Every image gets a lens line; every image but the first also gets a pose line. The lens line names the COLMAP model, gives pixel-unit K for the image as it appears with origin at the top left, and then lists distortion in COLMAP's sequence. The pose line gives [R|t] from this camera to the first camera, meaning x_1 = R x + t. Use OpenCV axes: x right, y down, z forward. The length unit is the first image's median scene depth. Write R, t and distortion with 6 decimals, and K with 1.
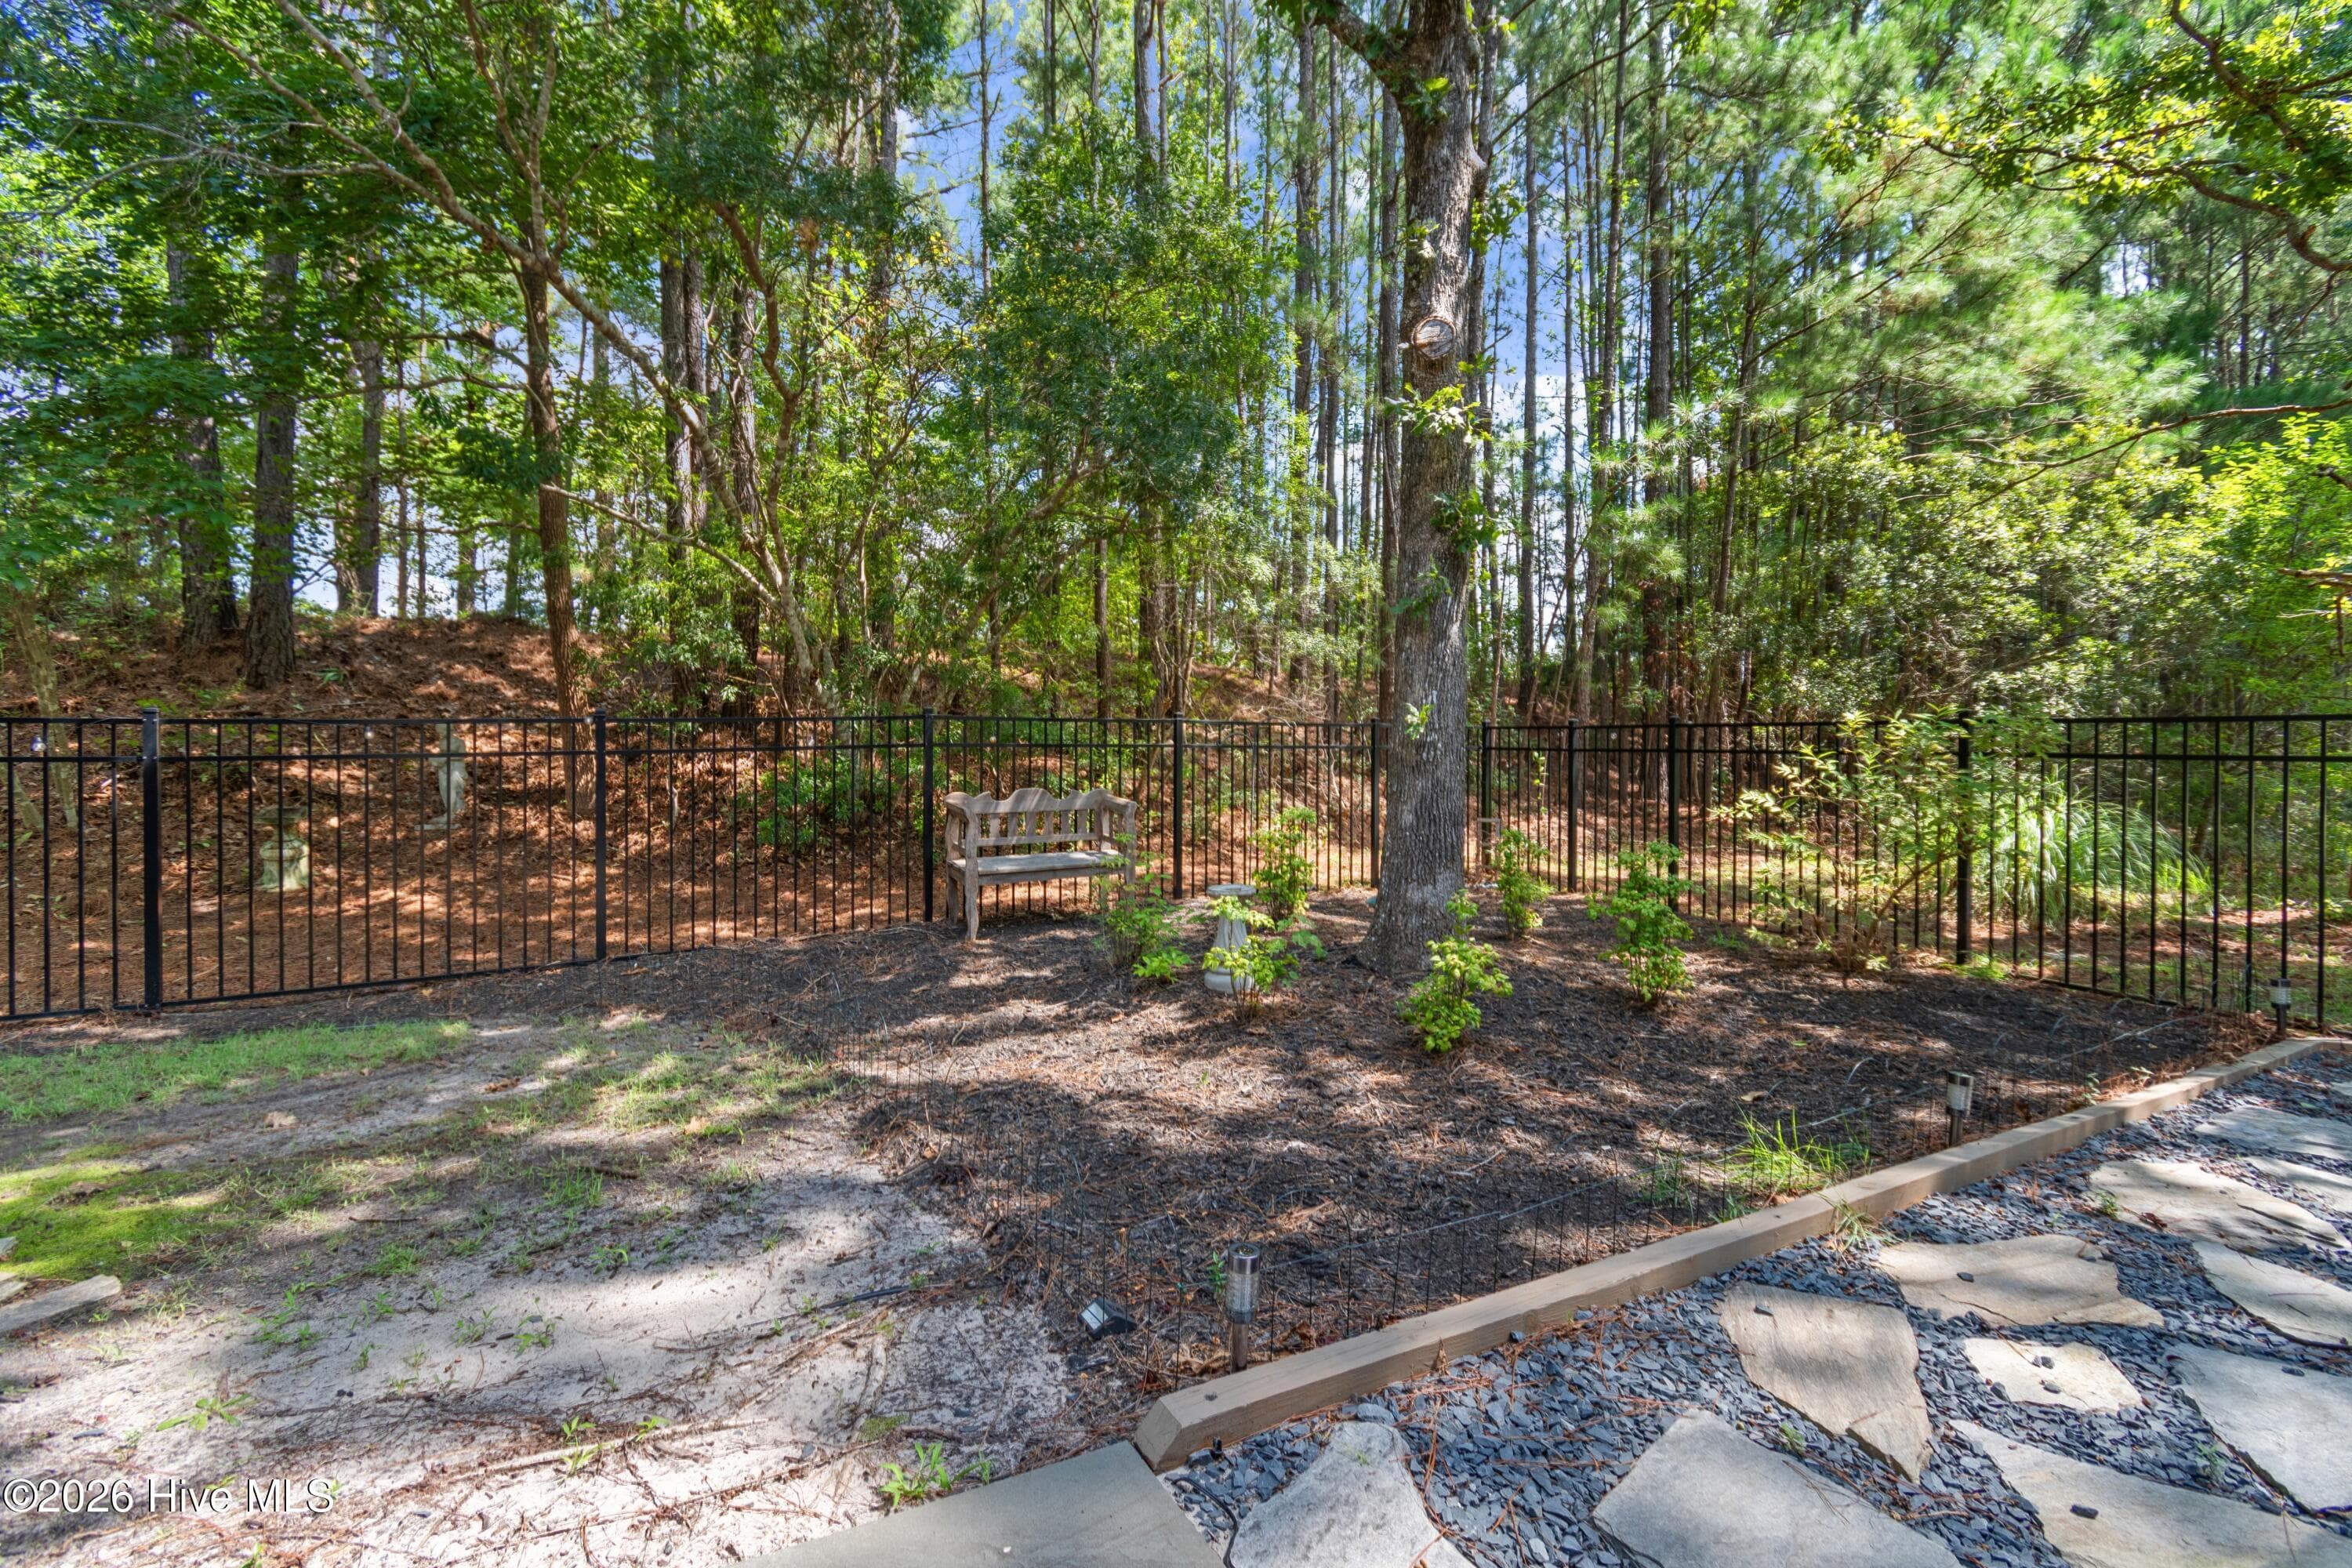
lens RADIAL K [[1026.2, 0, 1176.0], [0, 1026.2, 784.0], [0, 0, 1]] dist [0.009464, -0.005095]
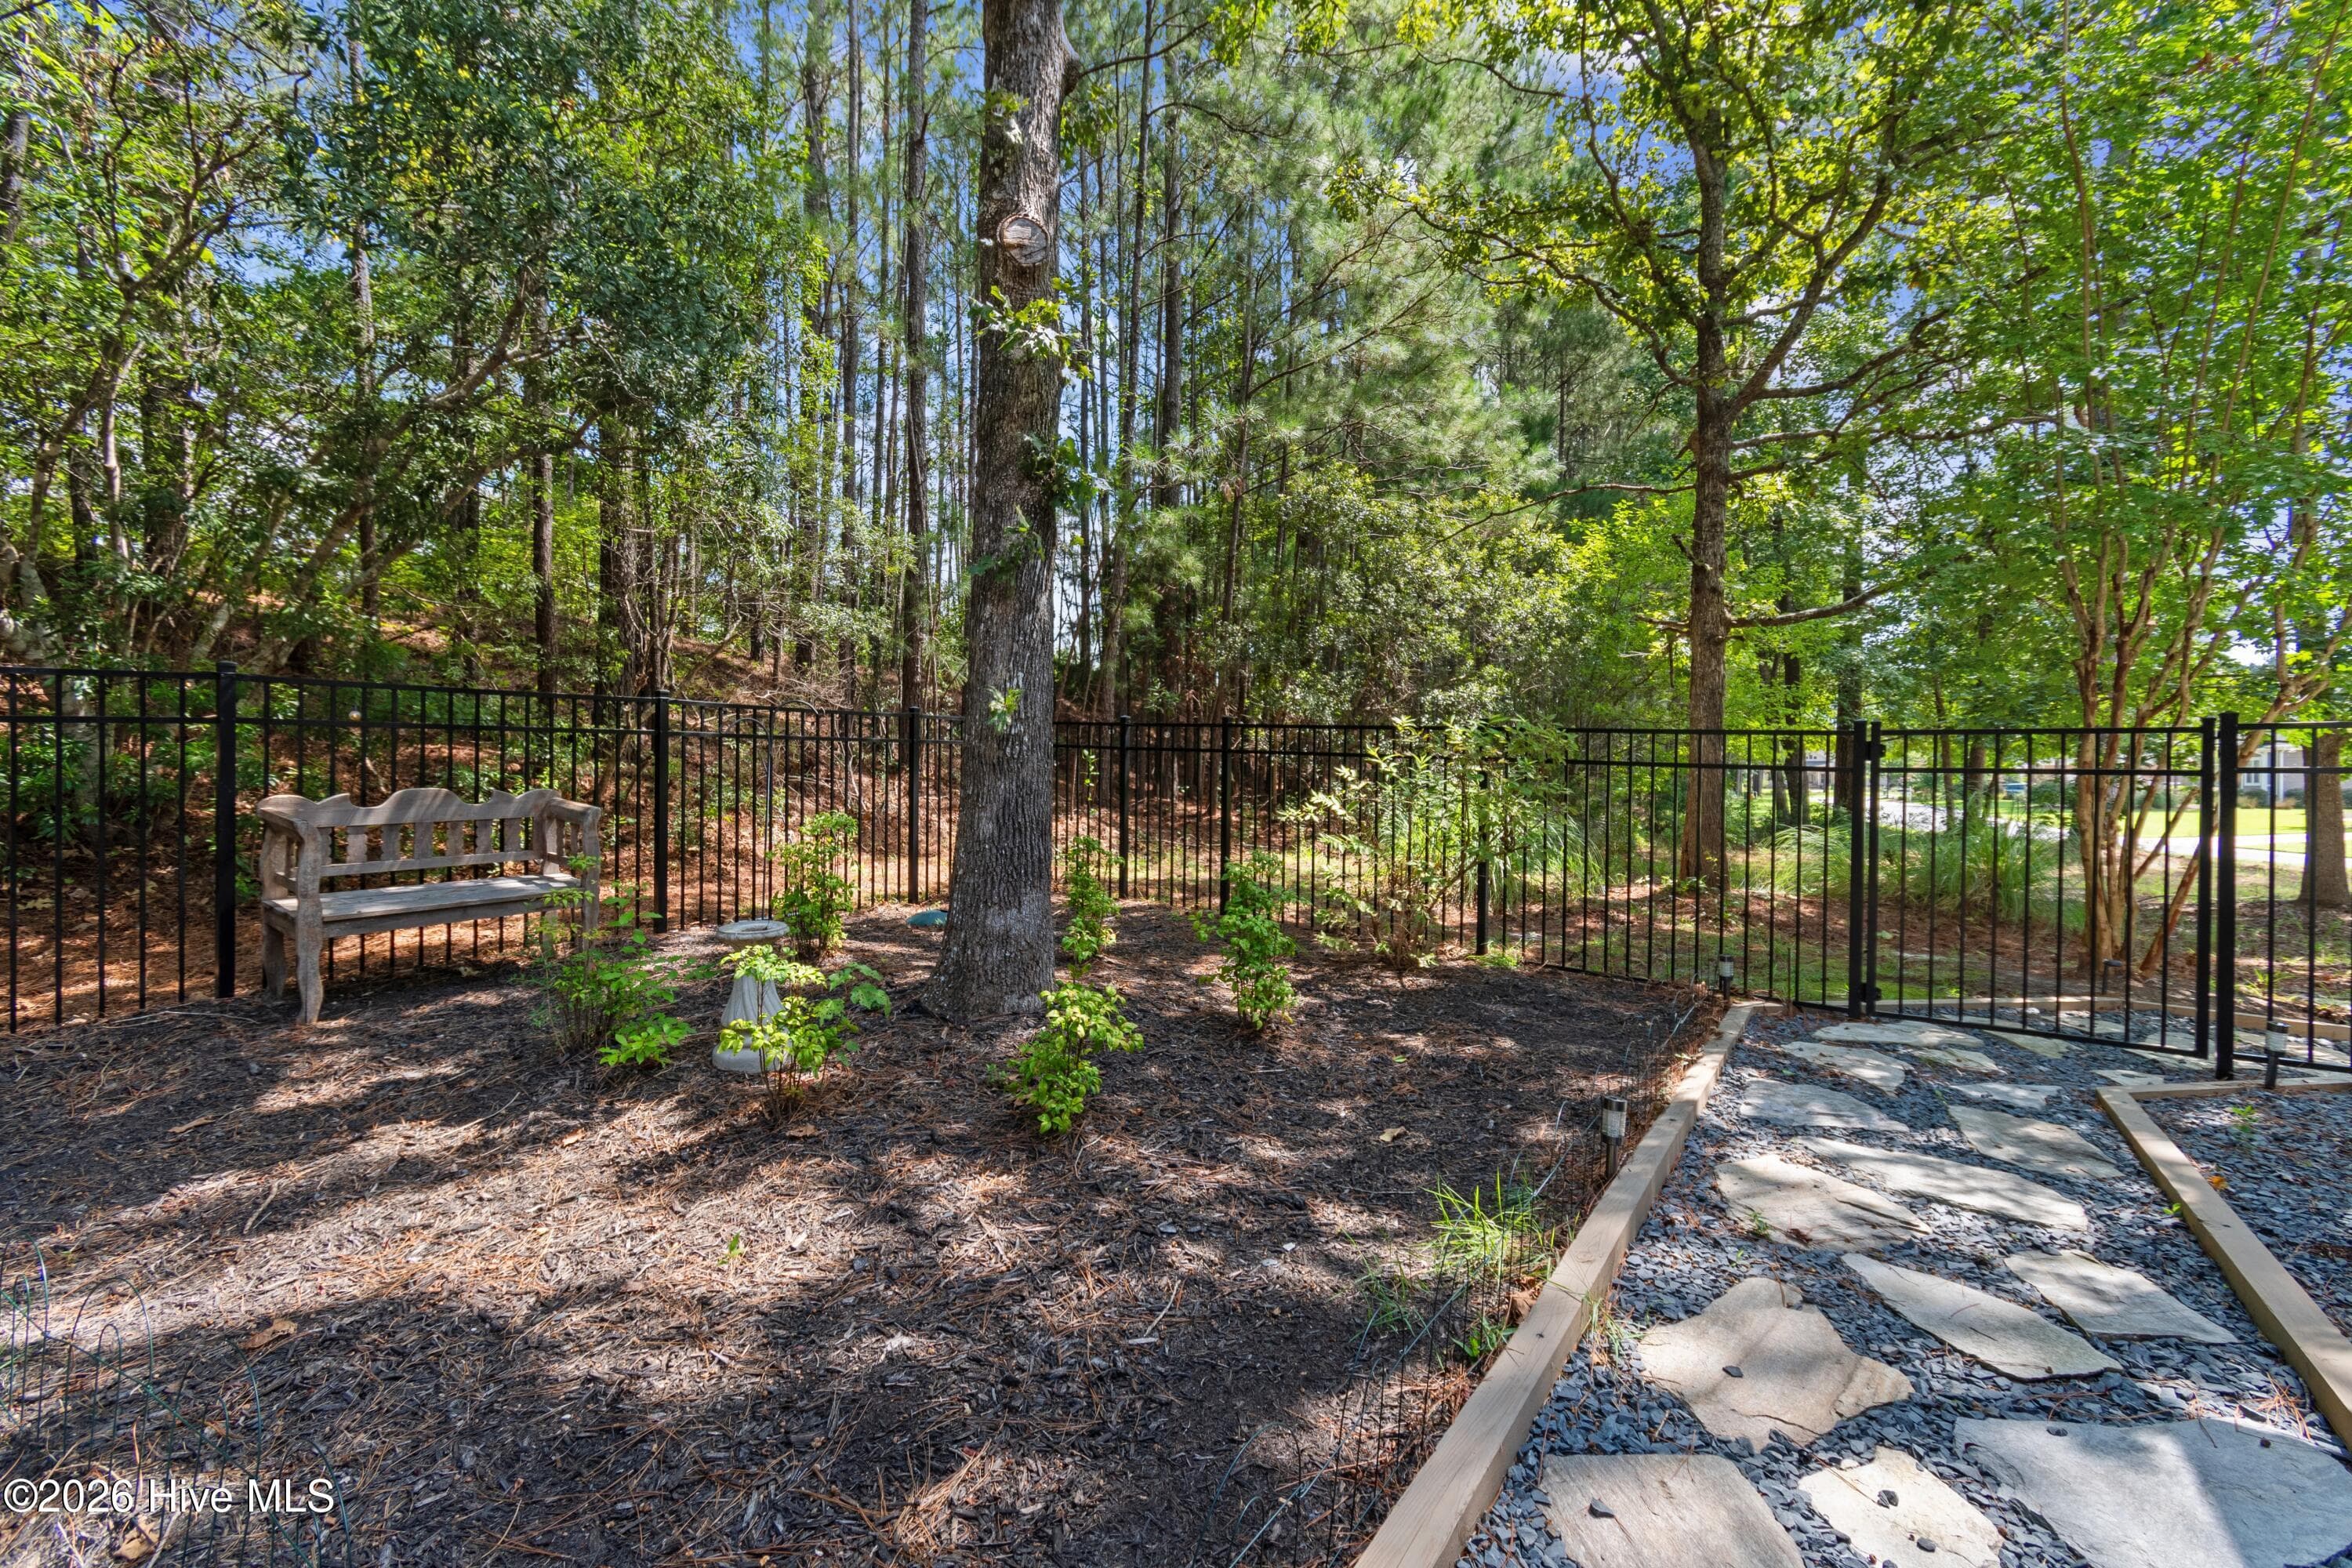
lens RADIAL K [[1026.2, 0, 1176.0], [0, 1026.2, 784.0], [0, 0, 1]] dist [0.009464, -0.005095]
pose [[0.886971, 0.003265, 0.461813, -0.013982], [-0.004633, 0.999988, 0.001828, -0.002781], [-0.461802, -0.003761, 0.886975, 0.164970]]
